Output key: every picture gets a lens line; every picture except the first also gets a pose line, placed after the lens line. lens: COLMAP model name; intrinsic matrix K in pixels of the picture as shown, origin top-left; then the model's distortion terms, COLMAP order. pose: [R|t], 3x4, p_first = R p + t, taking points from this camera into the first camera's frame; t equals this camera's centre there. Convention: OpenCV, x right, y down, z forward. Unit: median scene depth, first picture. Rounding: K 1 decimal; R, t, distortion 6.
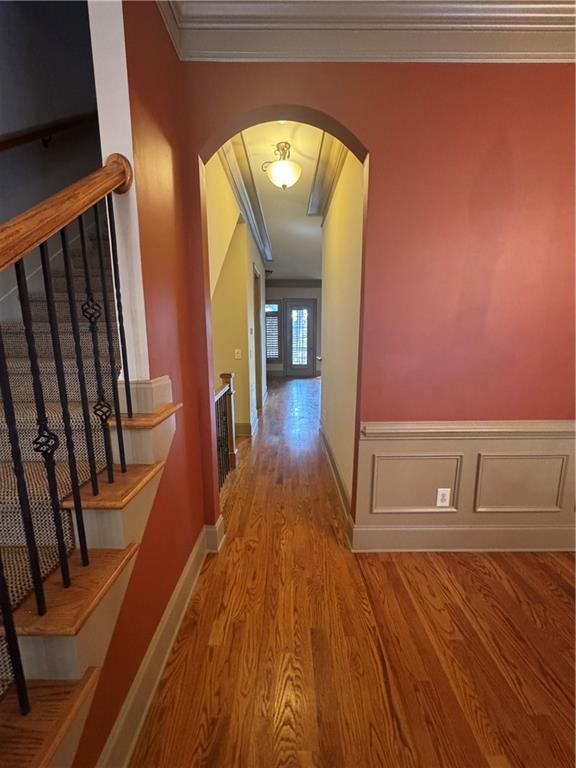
lens RADIAL K [[305.9, 0, 286.9], [0, 305.9, 384.3], [0, 0, 1]] dist [-0.005468, 0.000989]
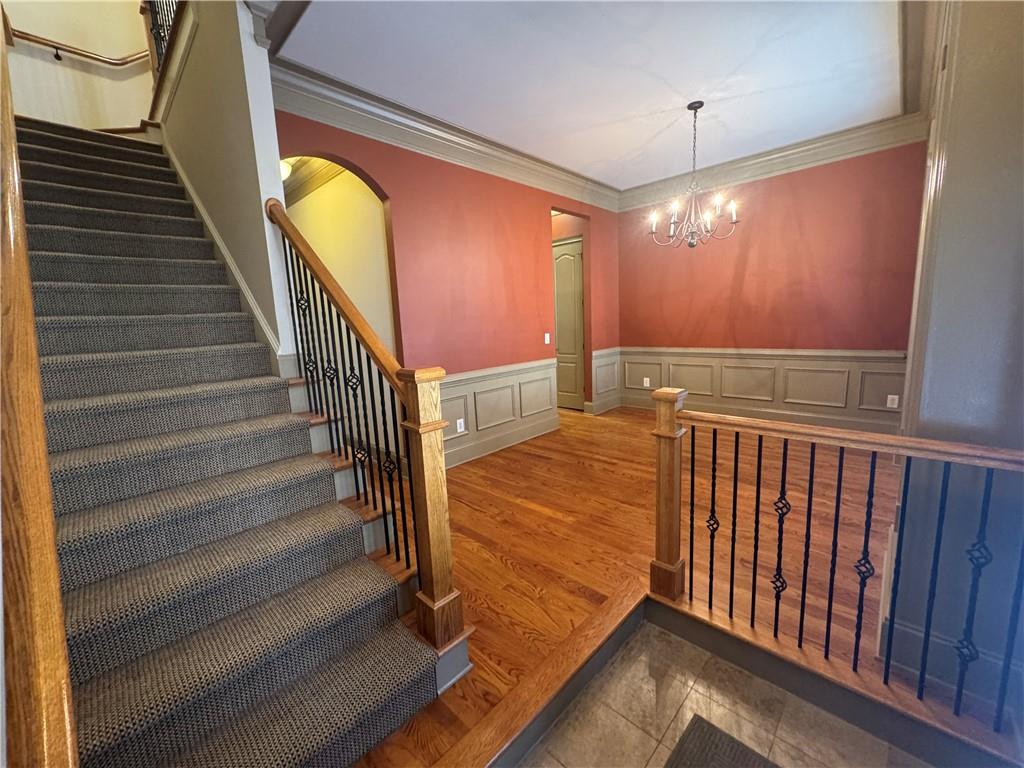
lens RADIAL K [[407.9, 0, 512.4], [0, 407.9, 380.1], [0, 0, 1]] dist [-0.005468, 0.000989]
pose [[0.696166, -0.138152, 0.704463, -0.695500], [0.163310, 0.986056, 0.031989, 0.127575], [-0.699059, 0.092776, 0.709020, -0.625676]]
